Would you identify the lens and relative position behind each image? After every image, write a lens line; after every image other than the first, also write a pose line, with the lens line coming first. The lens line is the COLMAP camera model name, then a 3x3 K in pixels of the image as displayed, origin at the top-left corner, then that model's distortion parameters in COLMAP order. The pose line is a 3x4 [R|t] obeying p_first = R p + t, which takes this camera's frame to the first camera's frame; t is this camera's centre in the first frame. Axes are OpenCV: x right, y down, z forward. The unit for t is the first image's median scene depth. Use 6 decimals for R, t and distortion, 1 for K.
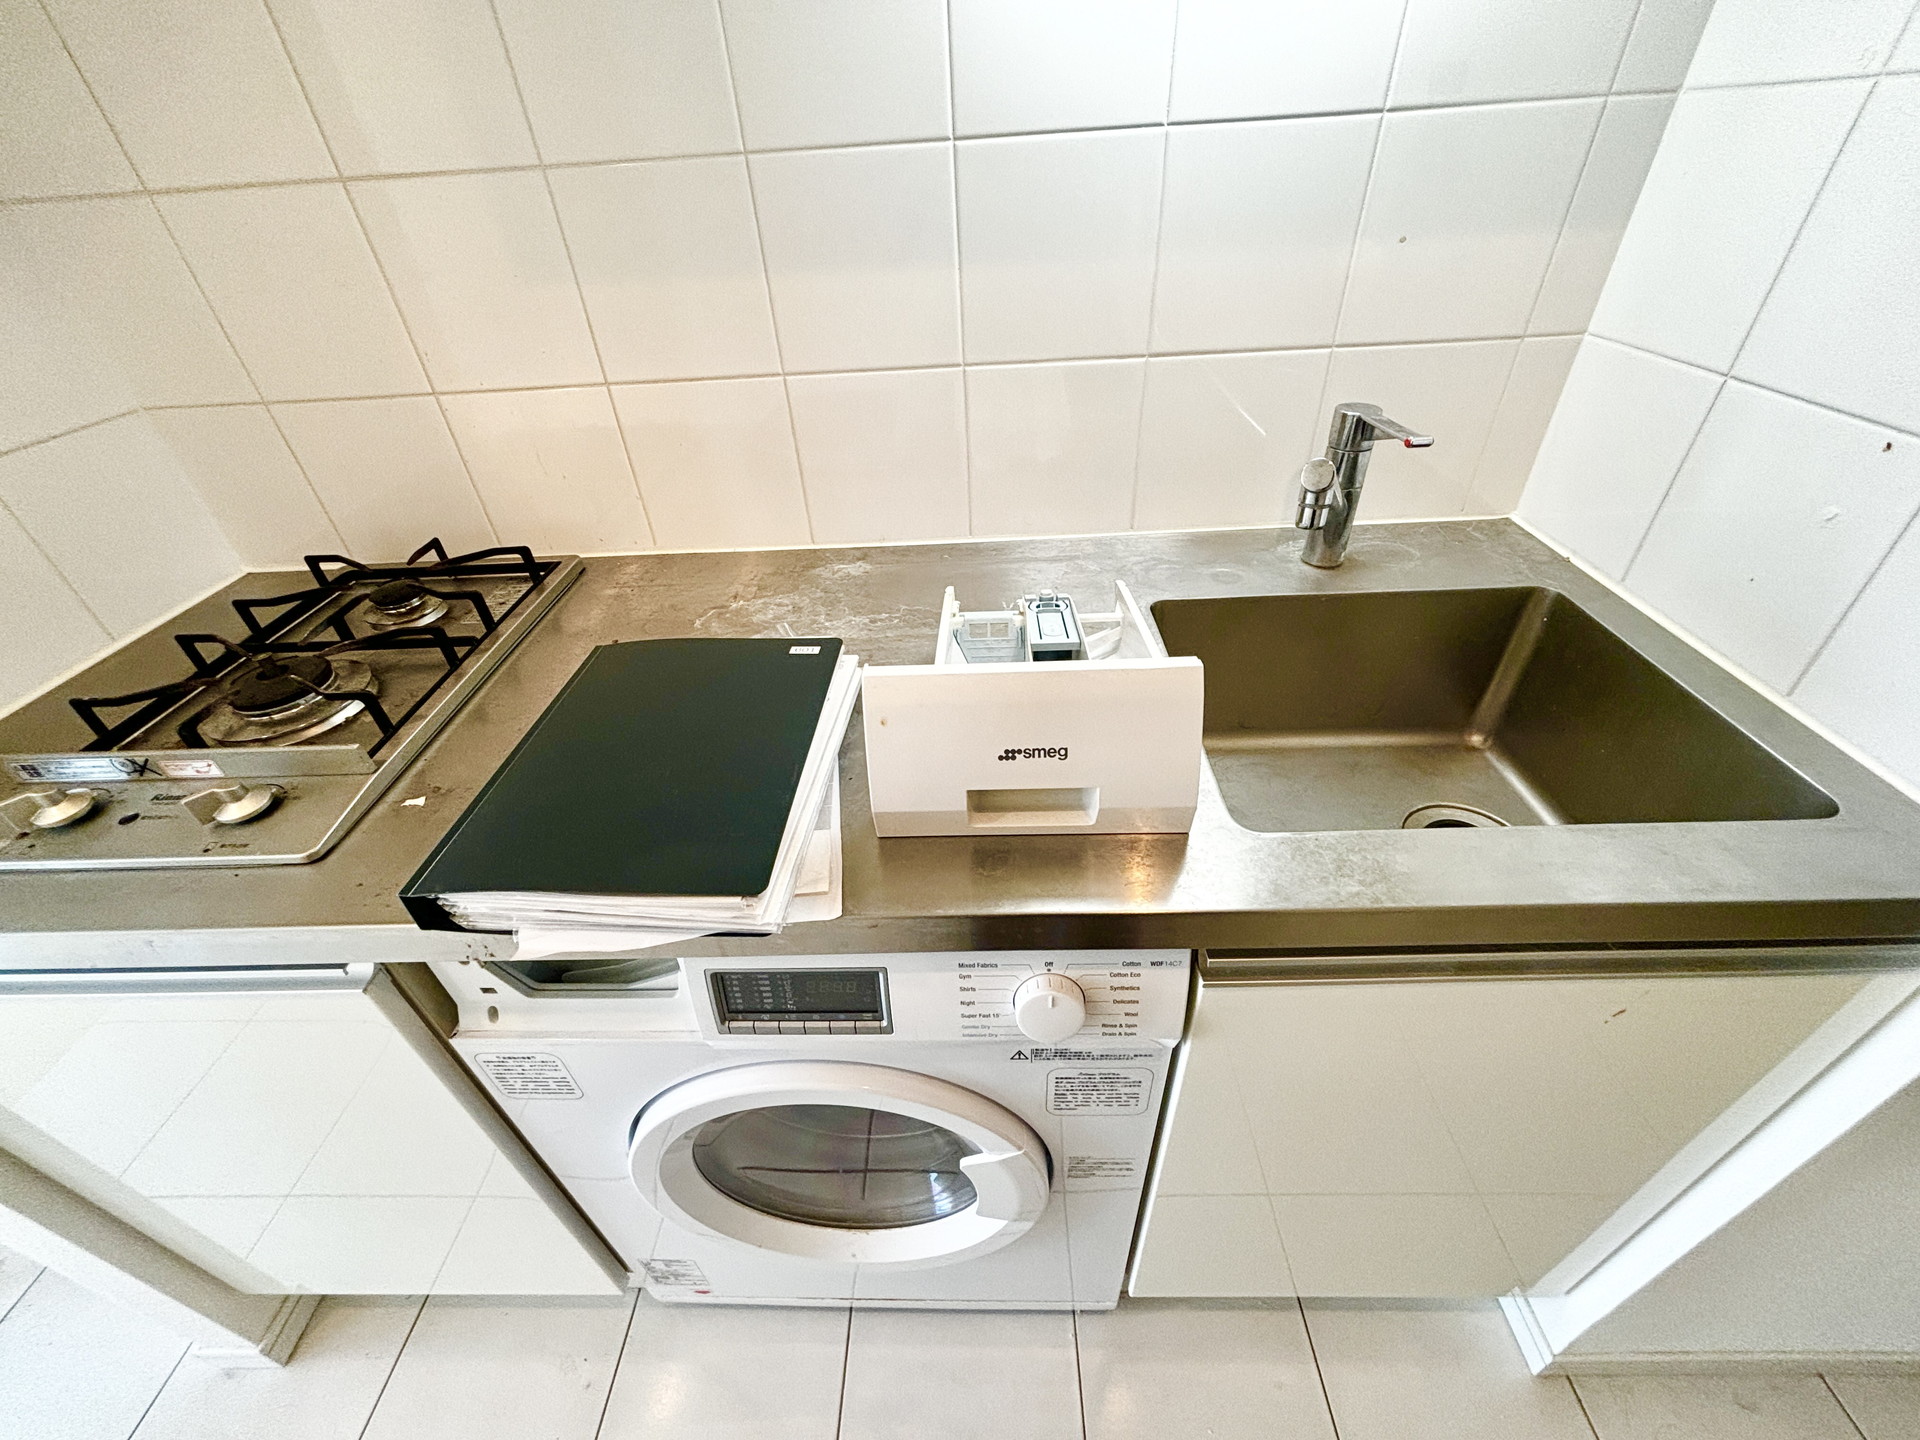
lens RADIAL K [[777.2, 0, 961.8], [0, 777.2, 719.9], [0, 0, 1]] dist [0.006084, -0.001899]
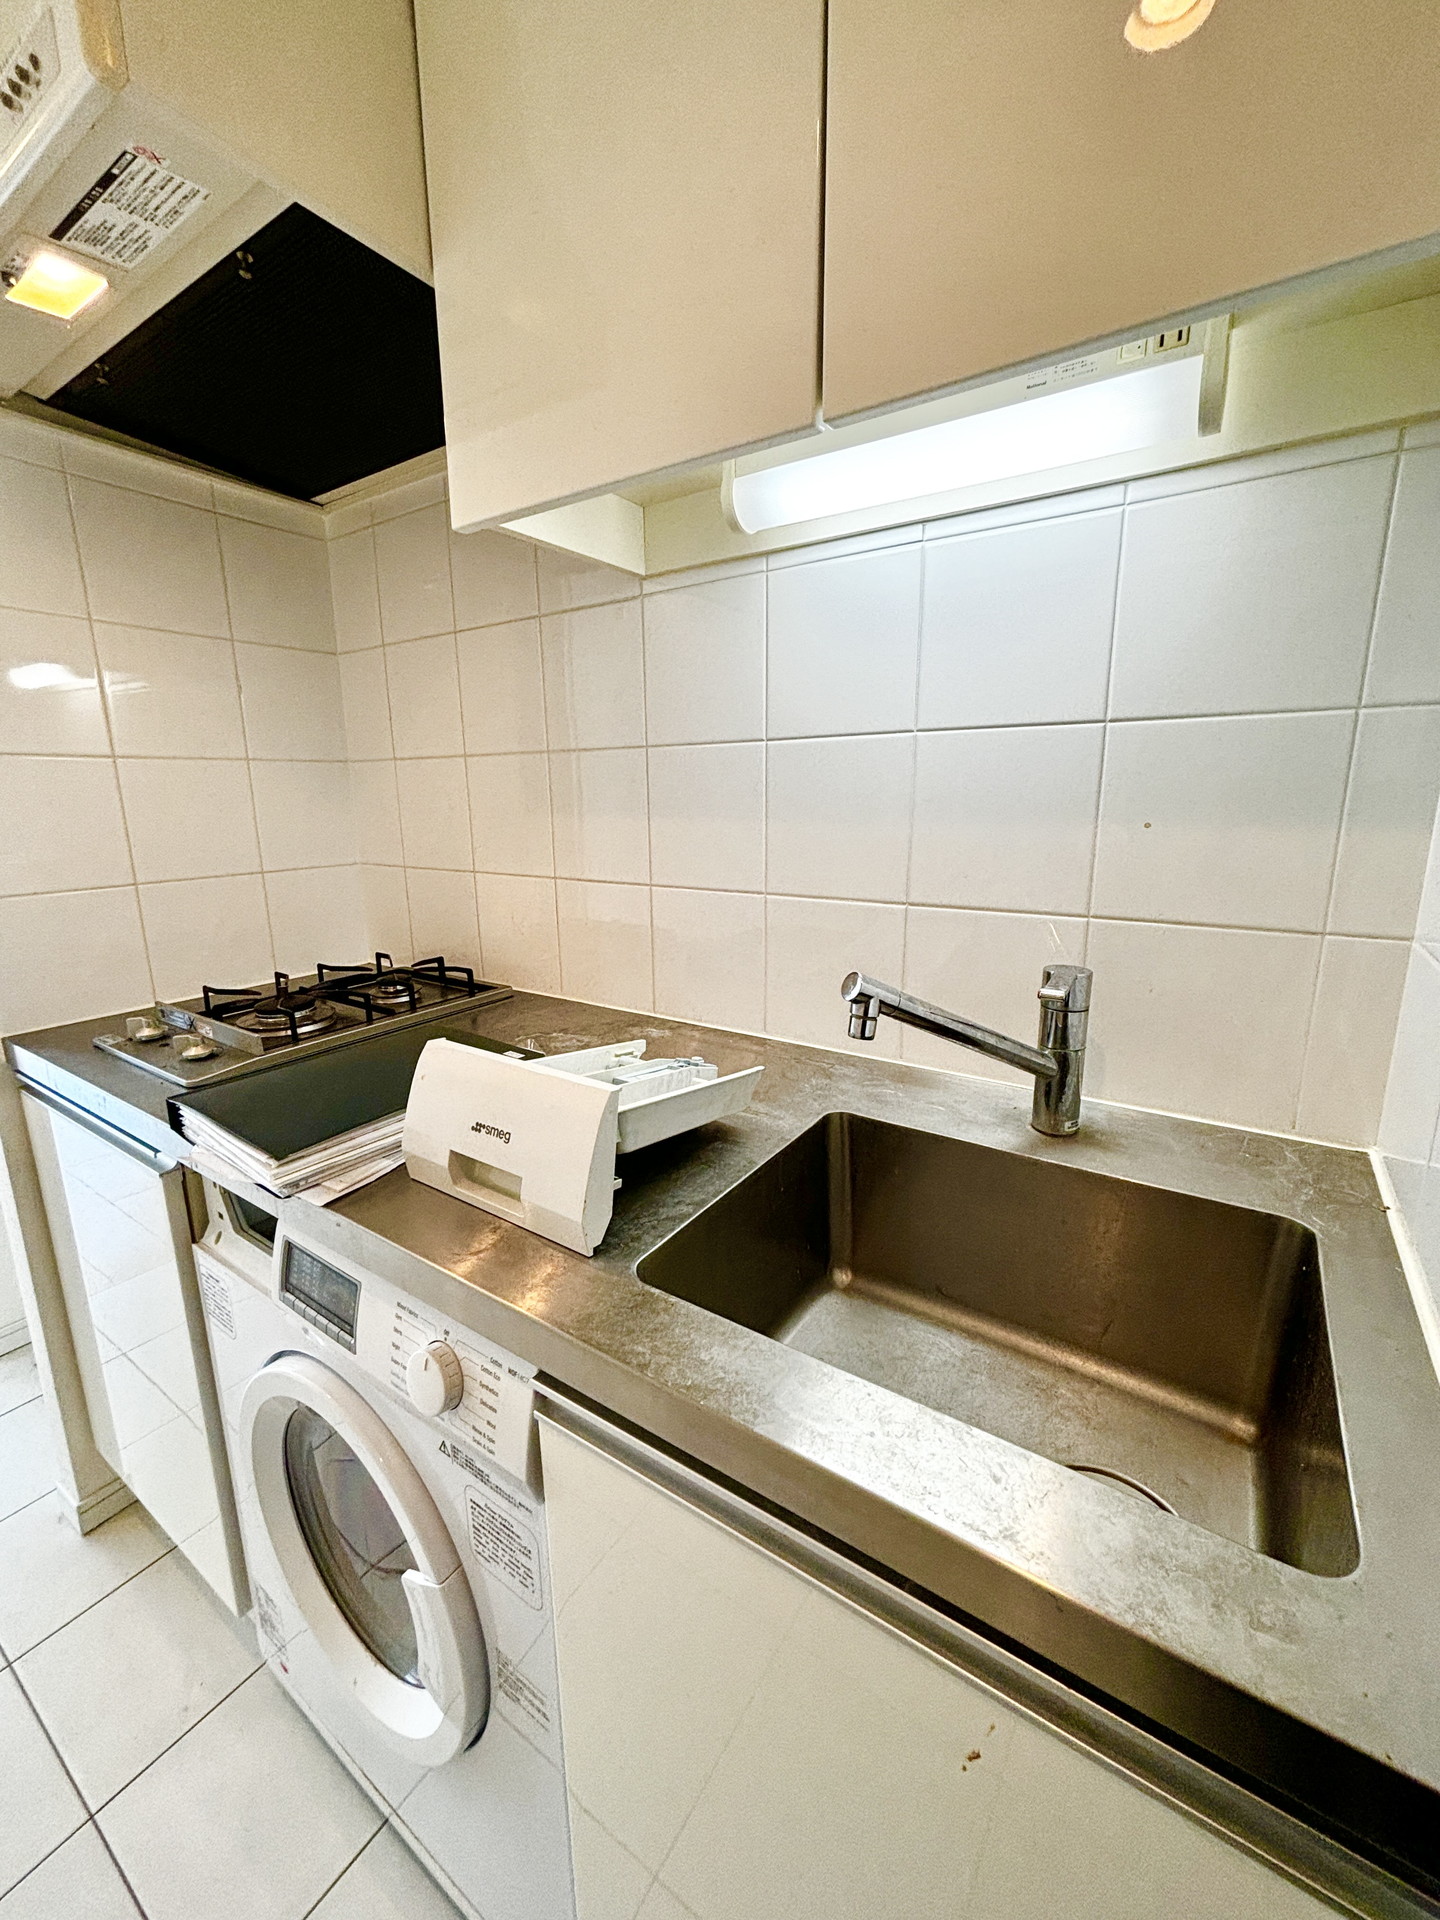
lens RADIAL K [[777.2, 0, 711.9], [0, 777.2, 947.0], [0, 0, 1]] dist [0.006084, -0.001899]
pose [[0.834382, 0.149076, -0.530645, 0.709007], [-0.350478, 0.886534, -0.302031, 0.024215], [0.425409, 0.437988, 0.791956, 0.037325]]
